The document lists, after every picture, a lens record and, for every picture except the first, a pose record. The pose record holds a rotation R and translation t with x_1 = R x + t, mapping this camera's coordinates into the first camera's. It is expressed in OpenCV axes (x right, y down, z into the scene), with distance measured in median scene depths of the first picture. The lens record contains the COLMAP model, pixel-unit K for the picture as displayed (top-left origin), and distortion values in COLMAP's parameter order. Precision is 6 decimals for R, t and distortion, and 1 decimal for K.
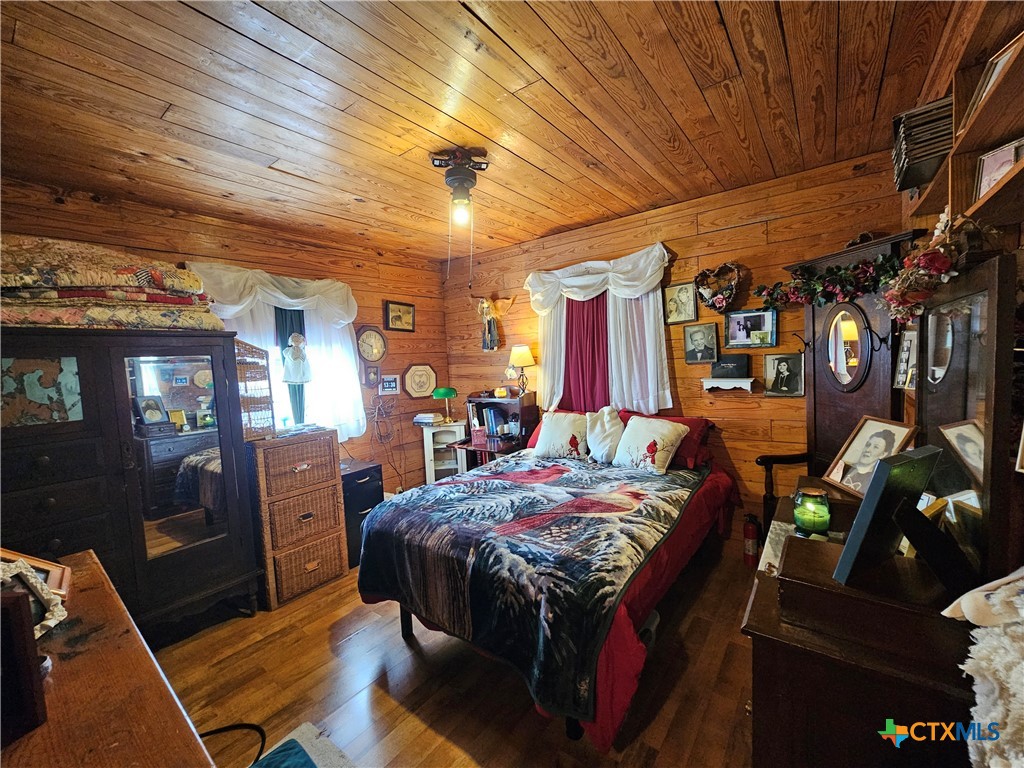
lens RADIAL K [[419.8, 0, 510.4], [0, 419.8, 387.1], [0, 0, 1]] dist [0.000278, 0.000275]
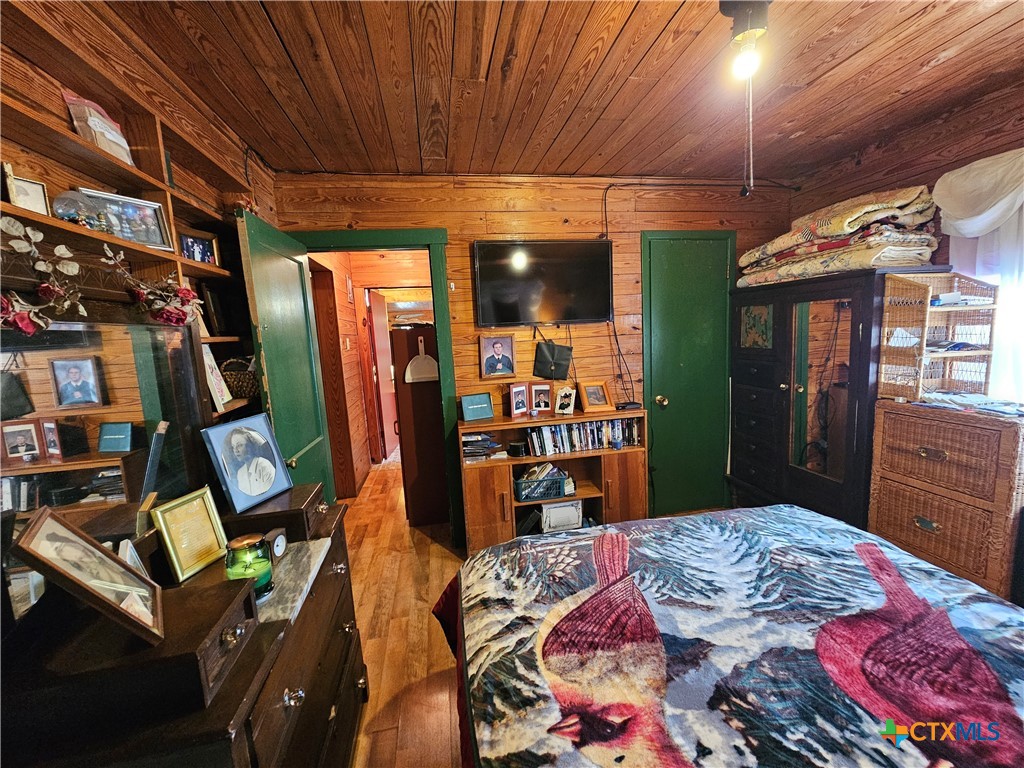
lens RADIAL K [[419.8, 0, 510.4], [0, 419.8, 387.1], [0, 0, 1]] dist [0.000278, 0.000275]
pose [[-0.672675, 0.178014, -0.718206, 0.591274], [0.033116, 0.976900, 0.211117, -0.116881], [0.739197, 0.118229, -0.663031, 1.218886]]
